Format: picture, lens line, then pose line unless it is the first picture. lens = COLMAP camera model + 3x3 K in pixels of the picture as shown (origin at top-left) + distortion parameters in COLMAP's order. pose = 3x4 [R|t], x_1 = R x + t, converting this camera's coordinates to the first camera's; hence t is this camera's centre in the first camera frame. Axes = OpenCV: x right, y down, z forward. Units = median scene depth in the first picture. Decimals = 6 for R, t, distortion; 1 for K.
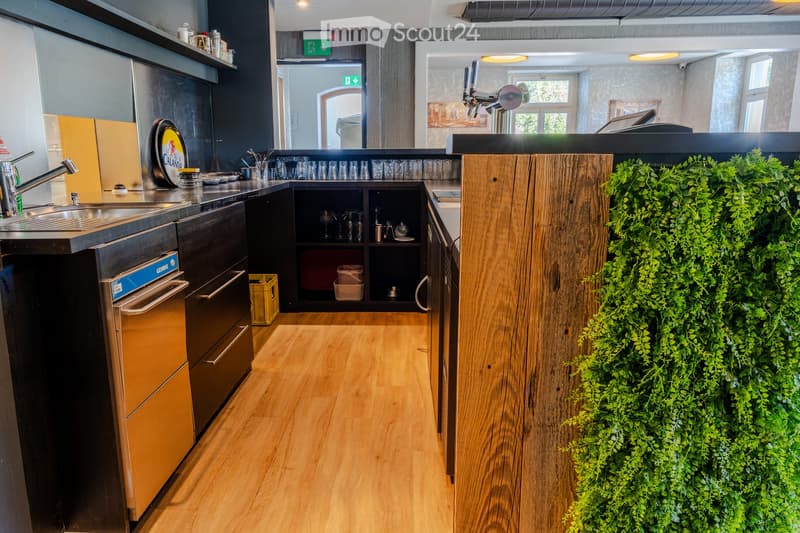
lens RADIAL K [[543.9, 0, 374.0], [0, 543.9, 264.5], [0, 0, 1]] dist [-0.007325, 0.004172]
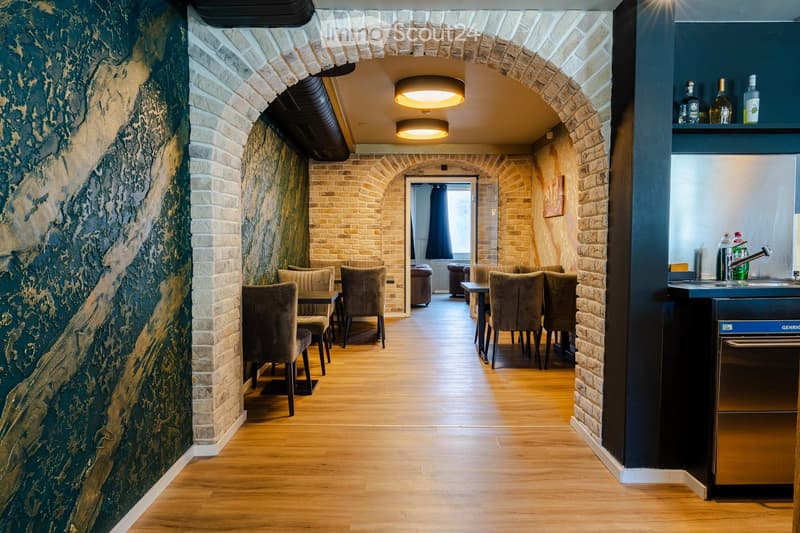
lens RADIAL K [[543.9, 0, 401.4], [0, 543.9, 272.5], [0, 0, 1]] dist [-0.007325, 0.004172]
pose [[0.033185, 0.060642, -0.997608, 0.902789], [-0.194911, 0.979385, 0.053051, -0.009102], [0.980259, 0.192685, 0.044321, -0.029709]]
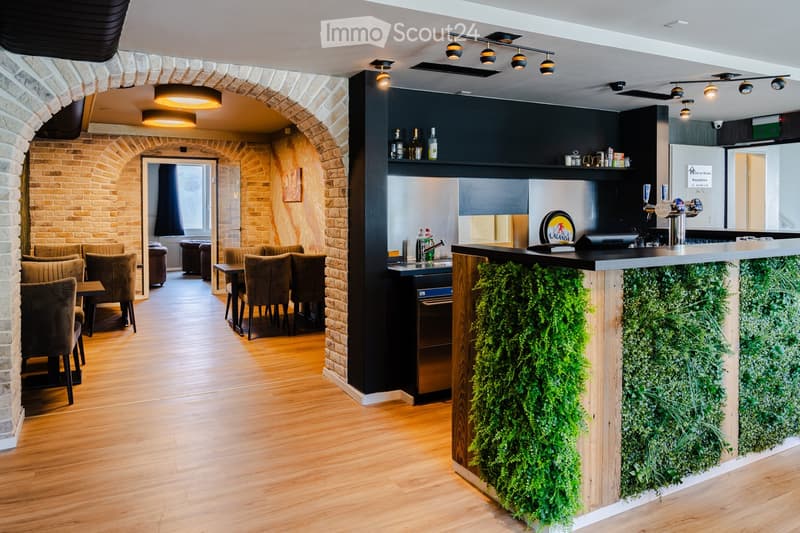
lens RADIAL K [[569.3, 0, 409.7], [0, 569.3, 228.3], [0, 0, 1]] dist [0.001301, 0.001748]
pose [[0.517519, 0.038168, -0.854820, 1.464223], [-0.170916, 0.983484, -0.059562, -0.072224], [0.838428, 0.176927, 0.515495, -0.386619]]
